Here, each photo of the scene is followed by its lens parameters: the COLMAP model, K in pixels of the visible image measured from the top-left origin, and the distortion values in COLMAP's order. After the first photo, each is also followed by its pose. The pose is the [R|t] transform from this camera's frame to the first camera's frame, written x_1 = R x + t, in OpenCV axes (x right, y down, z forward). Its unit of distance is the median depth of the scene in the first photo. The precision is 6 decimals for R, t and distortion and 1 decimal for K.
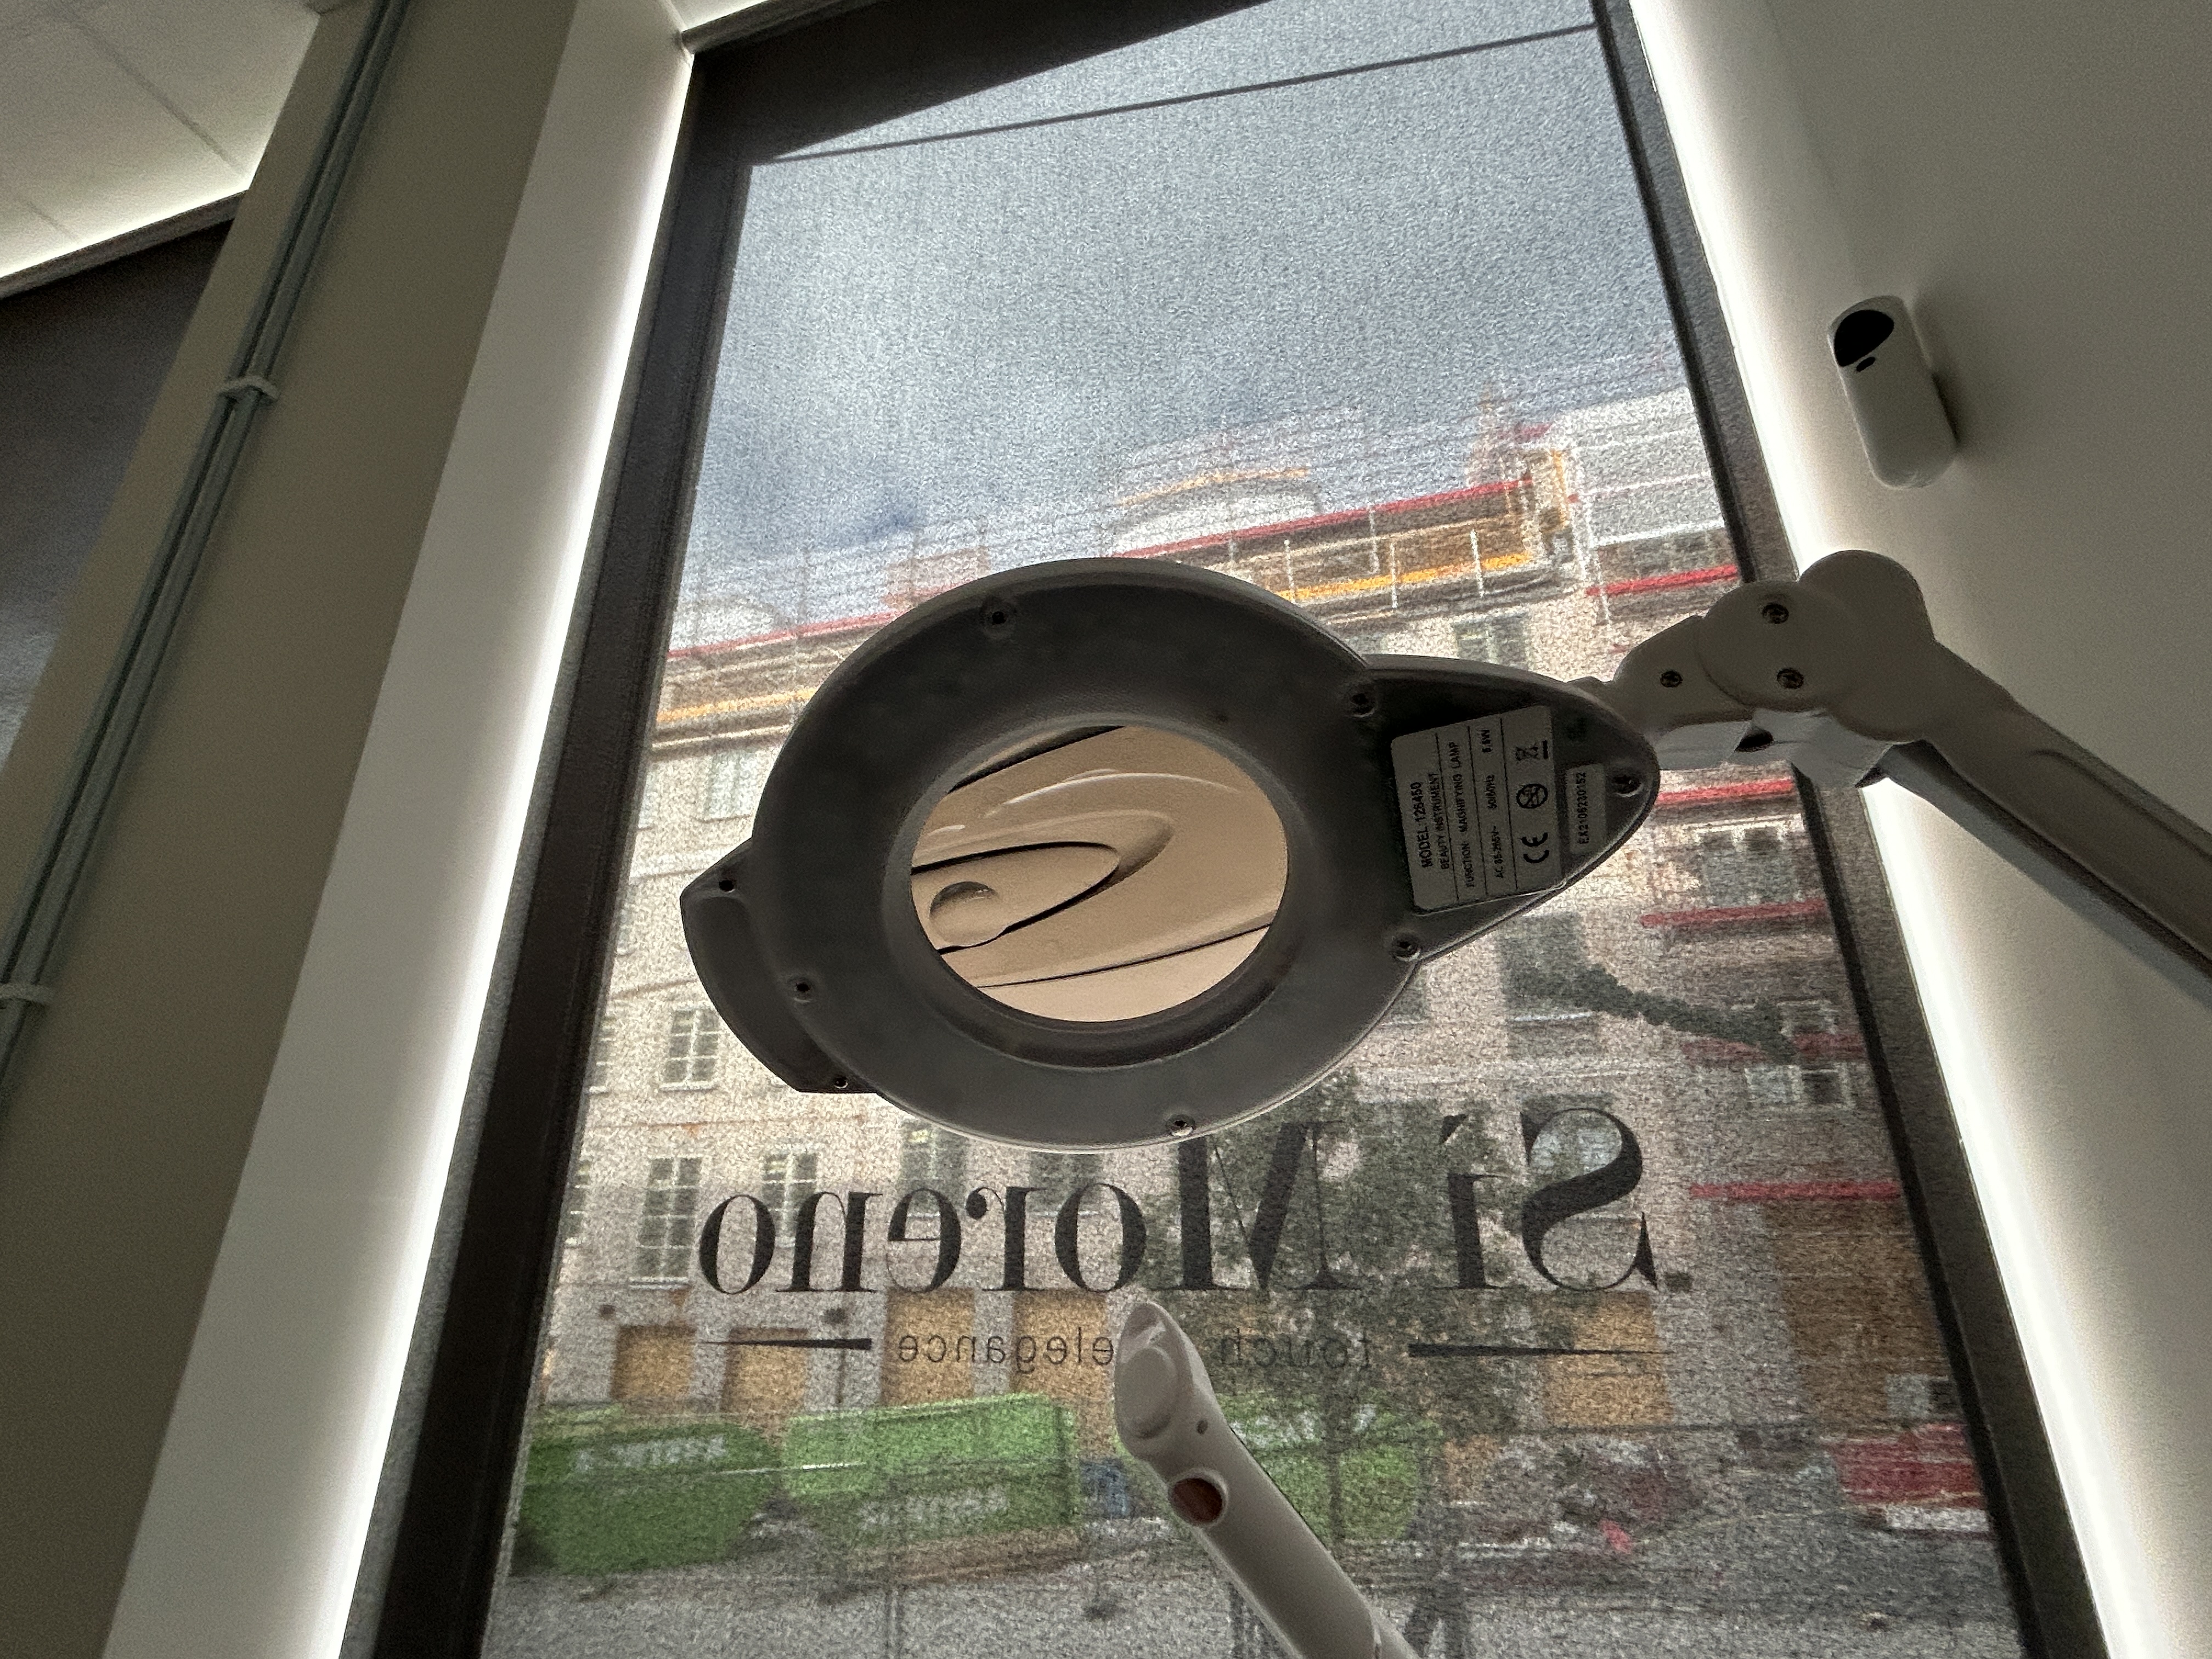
lens RADIAL K [[1069.1, 0, 1100.1], [0, 1069.1, 827.5], [0, 0, 1]] dist [0.025255, 0.000170]
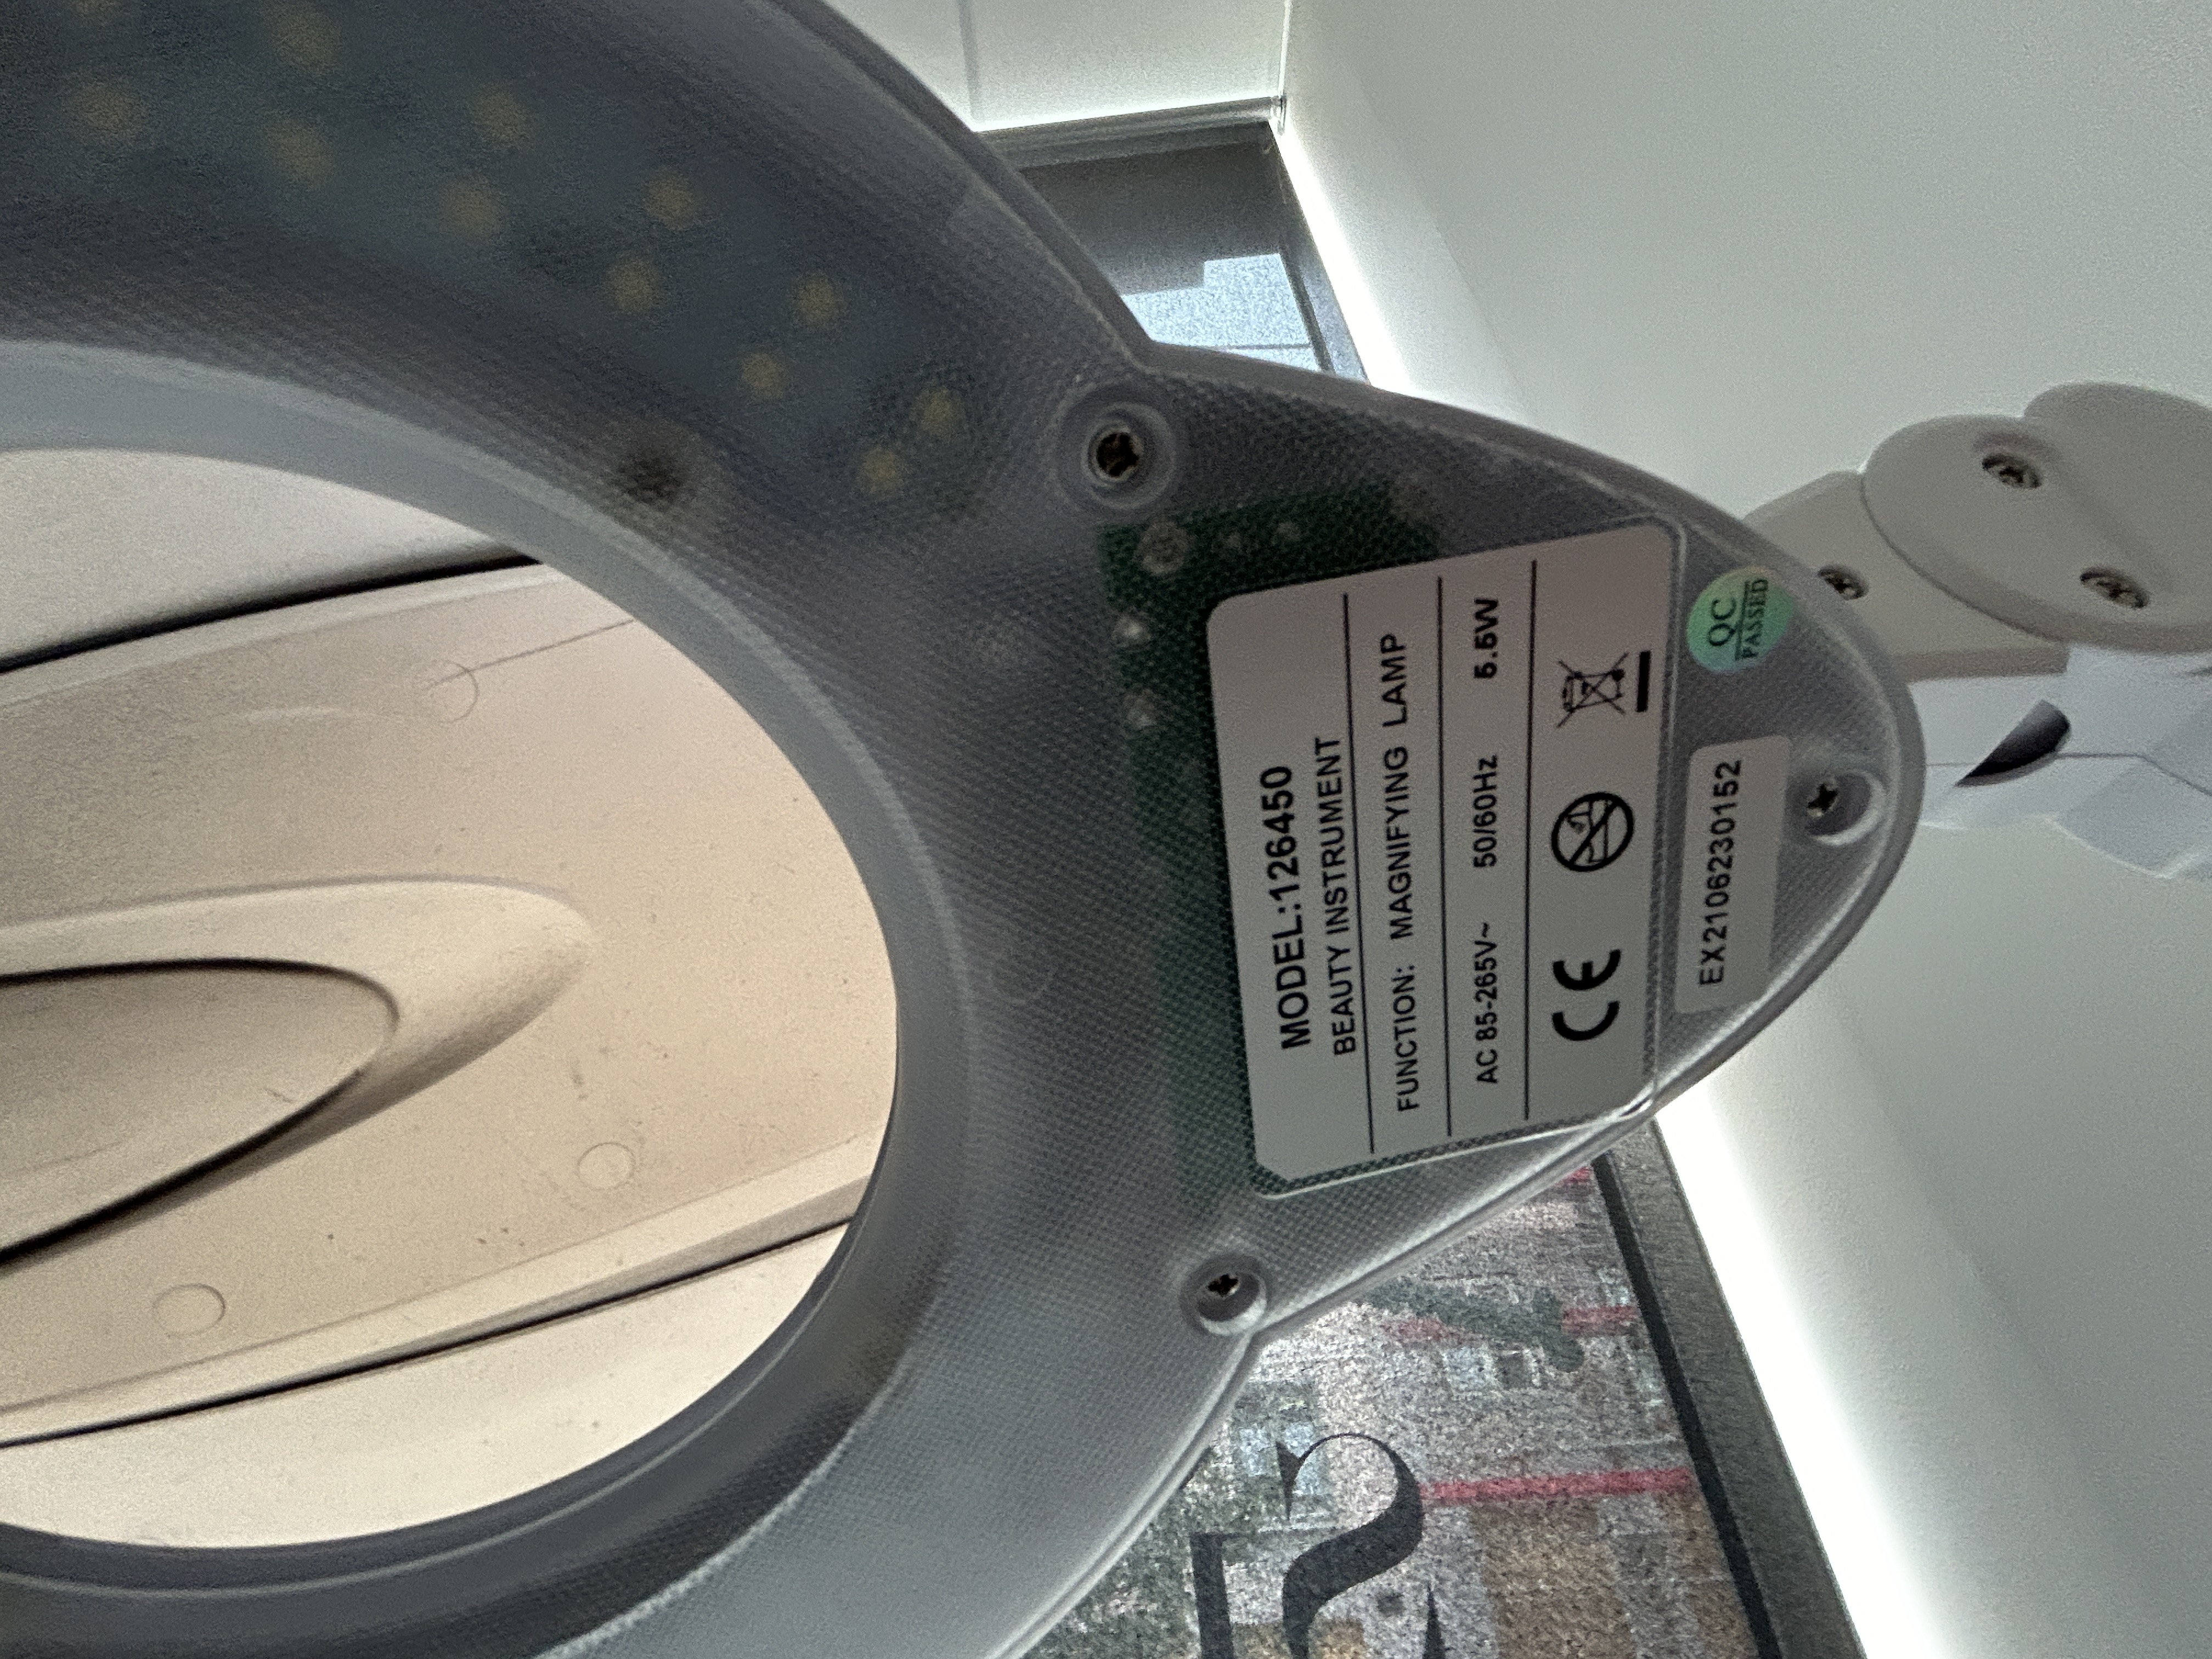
lens RADIAL K [[1069.1, 0, 1100.1], [0, 1069.1, 827.5], [0, 0, 1]] dist [0.025255, 0.000170]
pose [[0.970359, 0.071603, 0.230818, 0.165405], [-0.015029, 0.971130, -0.238076, 0.052403], [-0.241202, 0.227550, 0.943421, 0.694733]]
